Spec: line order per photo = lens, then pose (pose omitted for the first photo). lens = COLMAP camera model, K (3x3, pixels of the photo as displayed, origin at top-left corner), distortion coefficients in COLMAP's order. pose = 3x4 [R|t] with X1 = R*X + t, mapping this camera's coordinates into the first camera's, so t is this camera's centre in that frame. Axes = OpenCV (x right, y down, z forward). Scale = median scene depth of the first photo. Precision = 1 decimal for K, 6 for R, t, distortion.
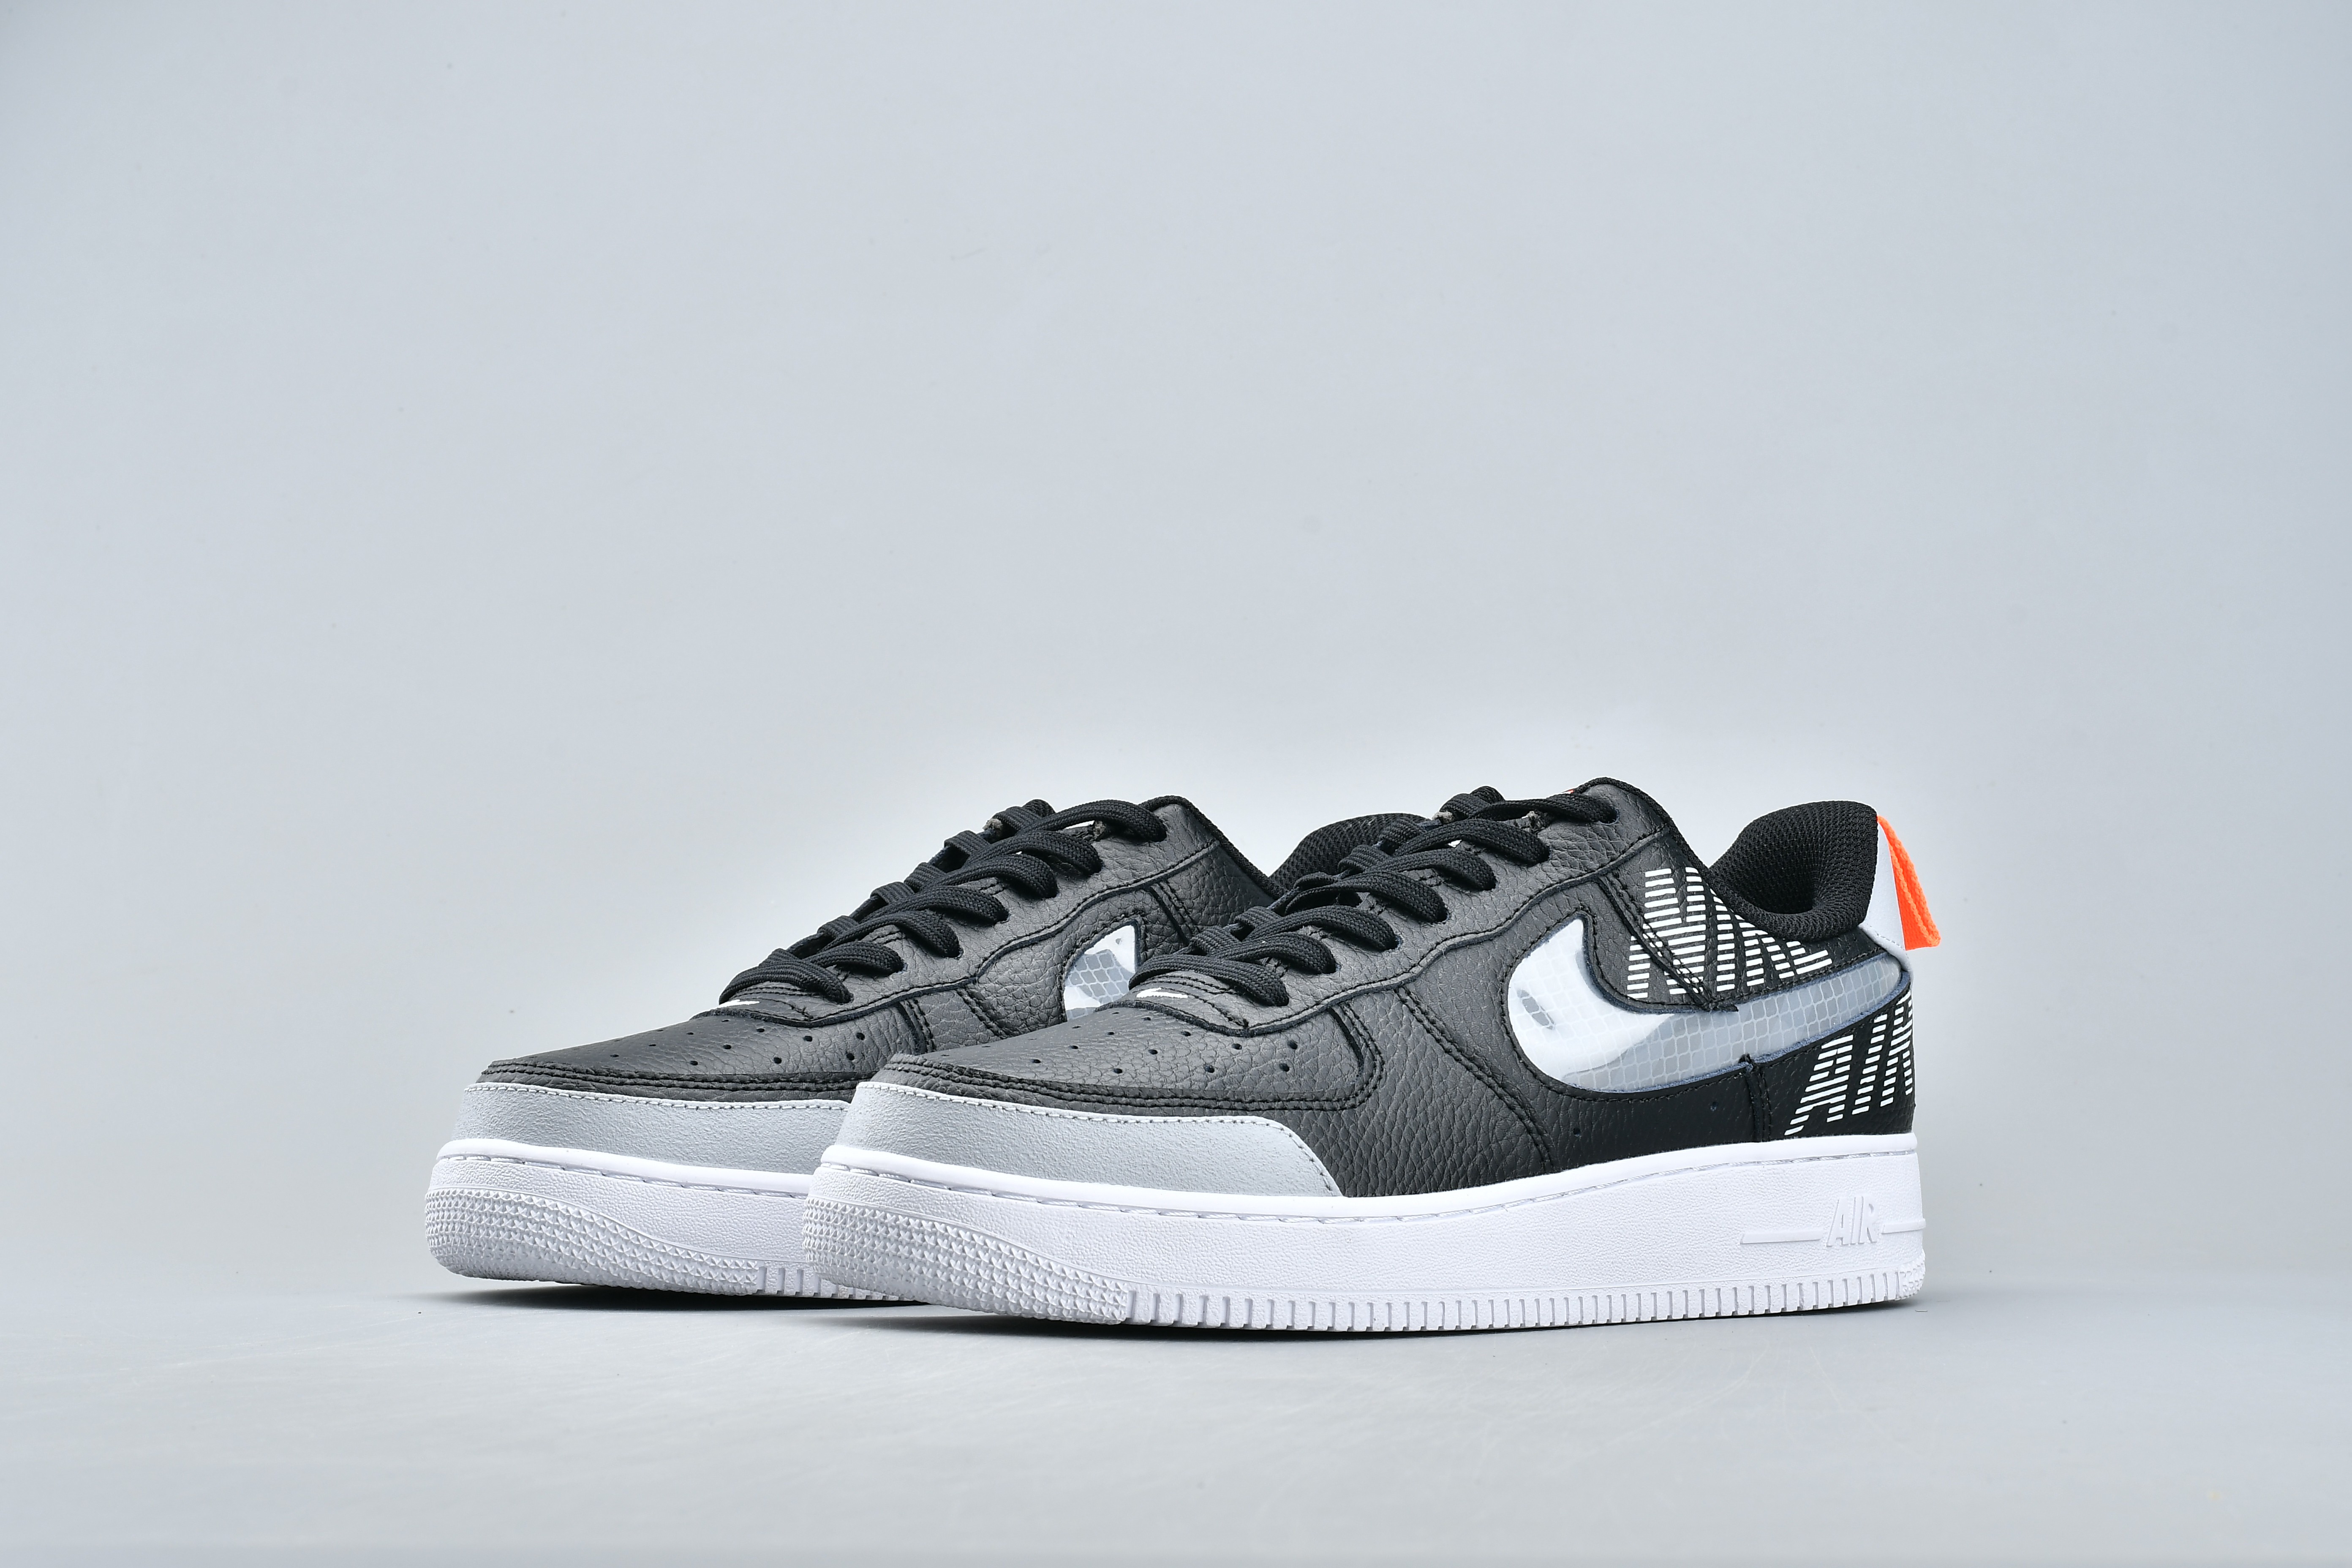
lens RADIAL K [[5467.9, 0, 1181.4], [0, 5467.9, 783.4], [0, 0, 1]] dist [-0.033410, 0.000000]
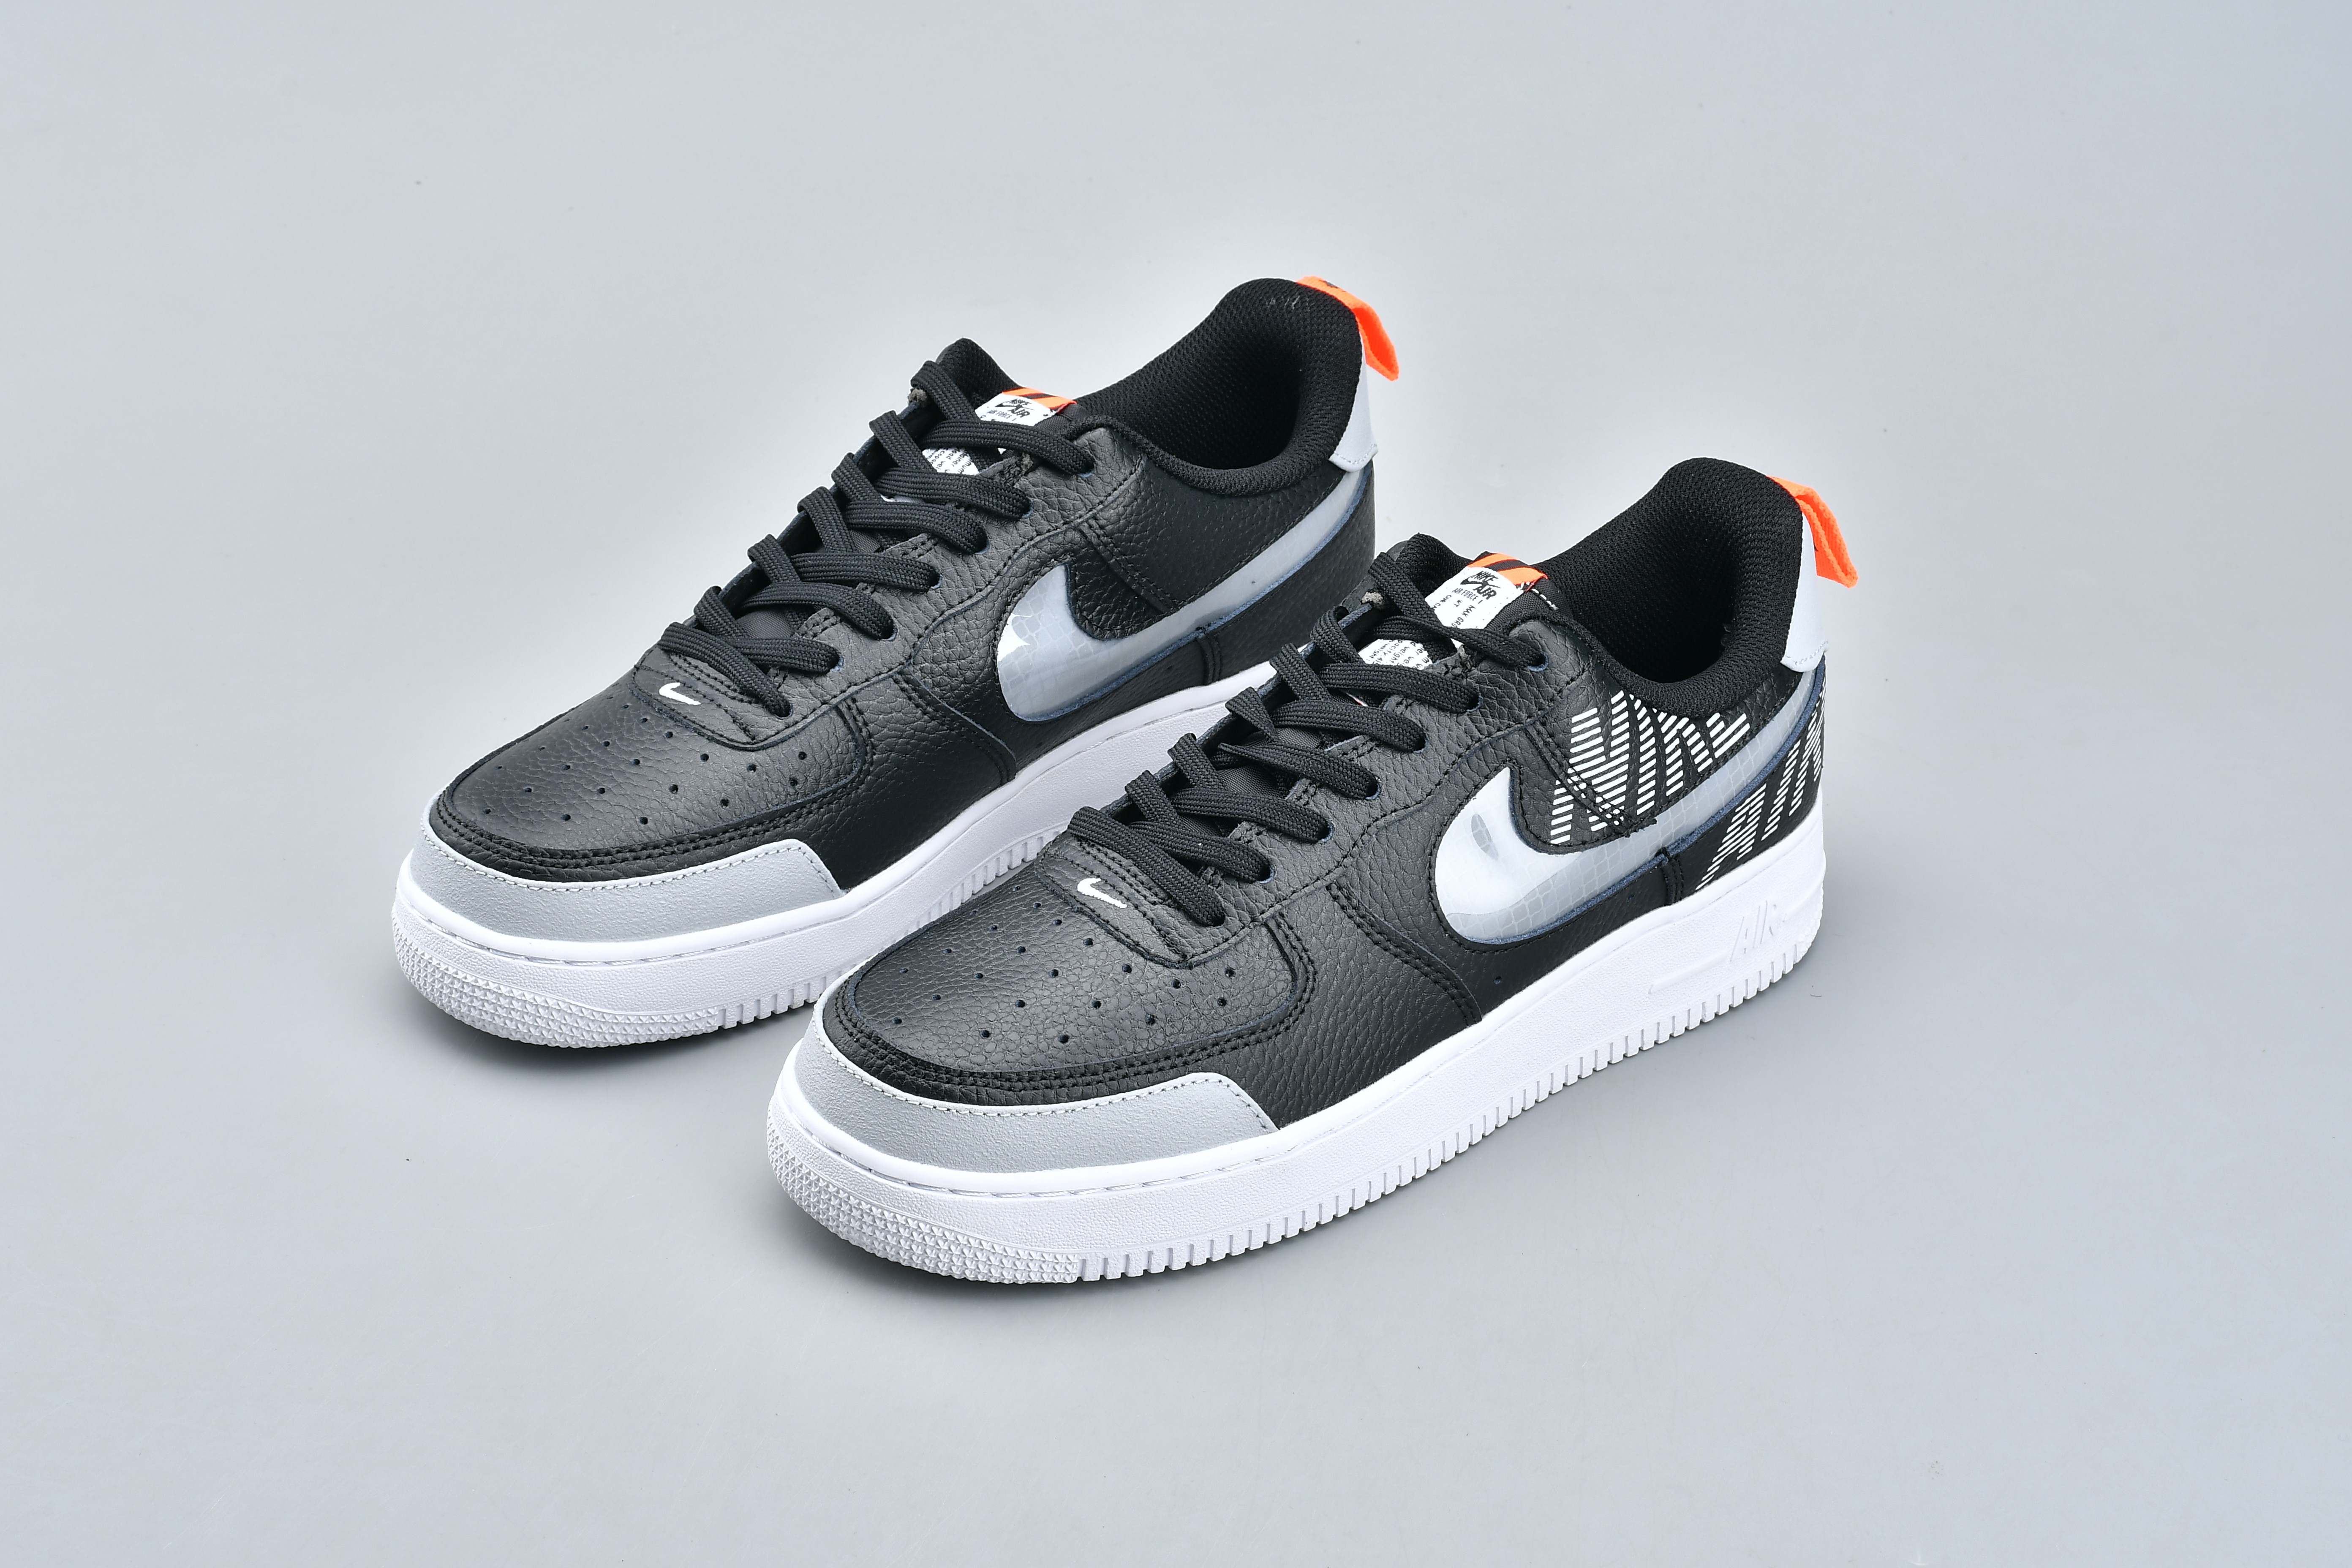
lens RADIAL K [[5467.9, 0, 1178.0], [0, 5467.9, 785.9], [0, 0, 1]] dist [-0.033410, 0.000000]
pose [[0.999622, -0.016137, 0.022245, -0.011675], [0.002065, 0.851264, 0.524734, -0.510087], [-0.027404, -0.524490, 0.850975, 0.126457]]
